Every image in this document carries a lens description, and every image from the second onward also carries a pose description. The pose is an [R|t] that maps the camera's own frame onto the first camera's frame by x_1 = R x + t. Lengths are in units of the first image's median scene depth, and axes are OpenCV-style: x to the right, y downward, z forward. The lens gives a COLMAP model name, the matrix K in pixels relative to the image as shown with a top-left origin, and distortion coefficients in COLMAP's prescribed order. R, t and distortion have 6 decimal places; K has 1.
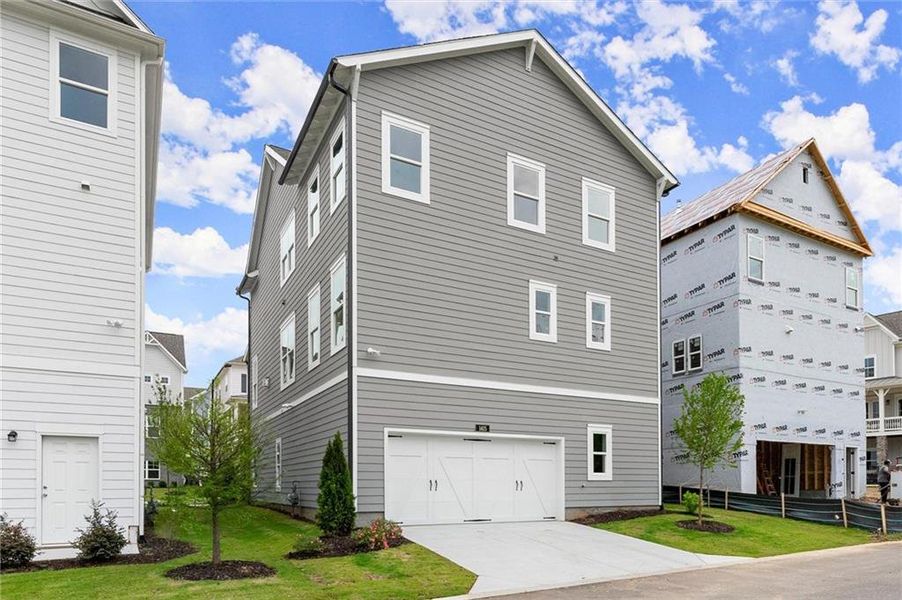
lens RADIAL K [[365.2, 0, 445.5], [0, 365.2, 294.1], [0, 0, 1]] dist [0.000482, 0.000067]
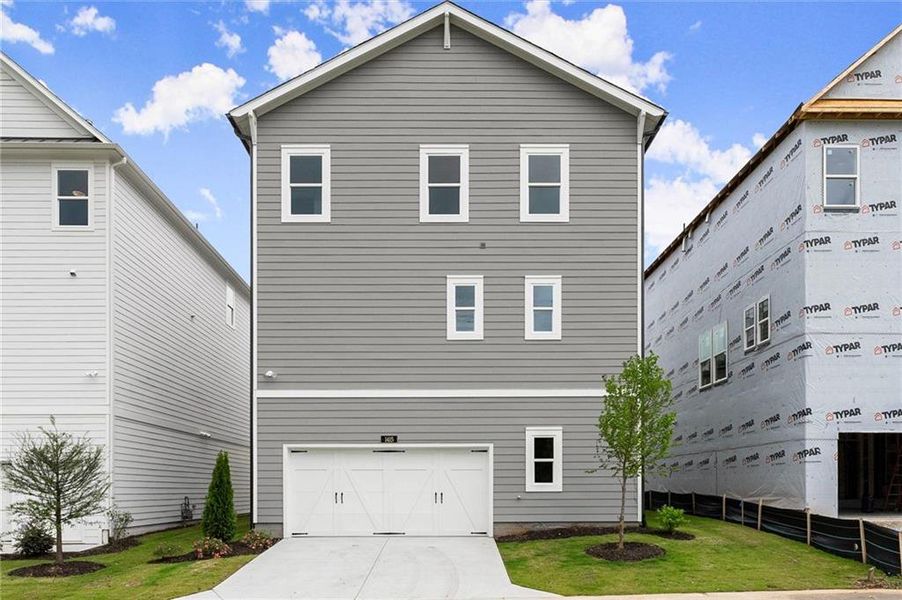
lens RADIAL K [[371.7, 0, 450.4], [0, 371.7, 302.6], [0, 0, 1]] dist [0.000043, 0.000195]
pose [[0.934845, -0.162274, -0.315803, 0.546889], [0.167030, 0.985877, -0.012145, 0.042489], [0.313314, -0.041395, 0.948747, 0.112144]]
